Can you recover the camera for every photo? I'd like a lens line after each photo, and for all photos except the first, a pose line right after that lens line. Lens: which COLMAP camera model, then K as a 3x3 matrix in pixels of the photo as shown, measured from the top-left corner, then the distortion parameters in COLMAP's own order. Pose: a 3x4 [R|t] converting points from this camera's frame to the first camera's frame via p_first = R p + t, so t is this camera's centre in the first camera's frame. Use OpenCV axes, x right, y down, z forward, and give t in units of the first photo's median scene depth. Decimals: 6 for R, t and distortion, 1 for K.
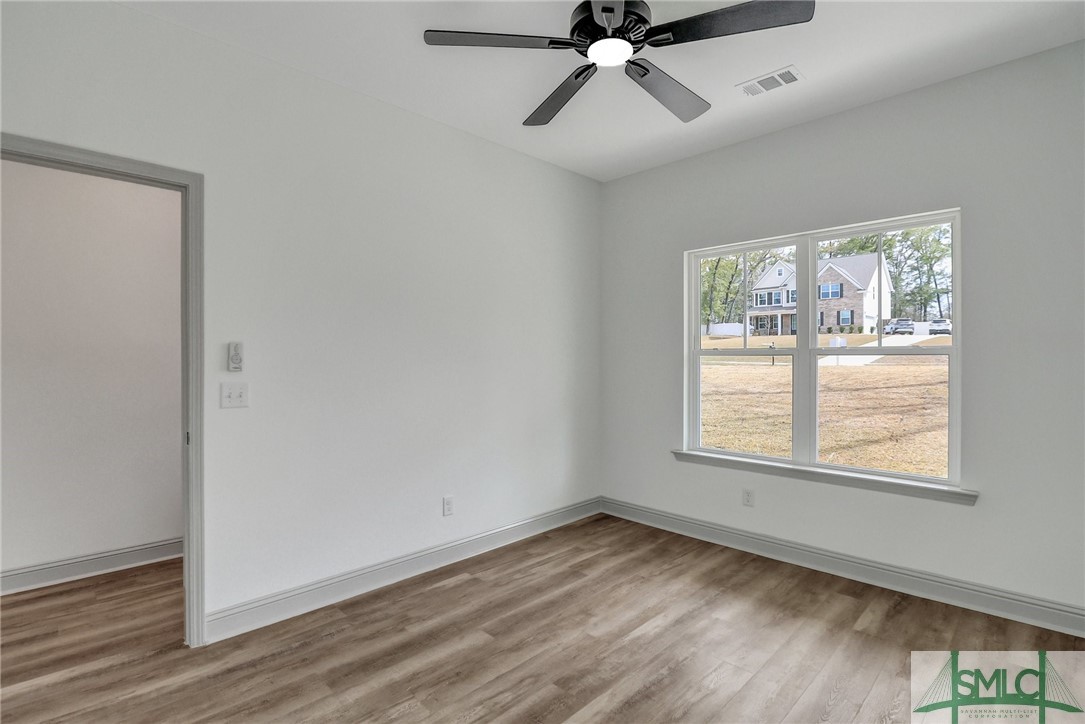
lens RADIAL K [[505.9, 0, 542.0], [0, 505.9, 358.2], [0, 0, 1]] dist [-0.003384, -0.004628]
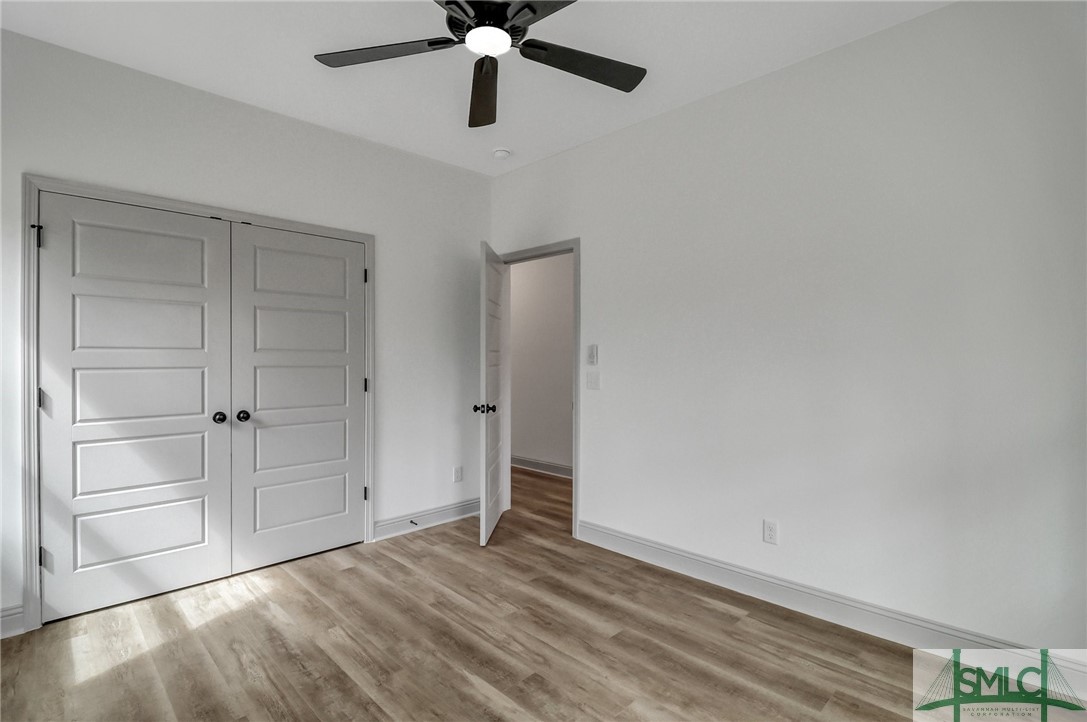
lens RADIAL K [[506.8, 0, 543.0], [0, 506.8, 358.2], [0, 0, 1]] dist [-0.003384, -0.004628]
pose [[0.018478, -0.002816, -0.999825, 0.860165], [0.001049, 0.999996, -0.002797, 0.013223], [0.999829, -0.000997, 0.018481, 0.826251]]
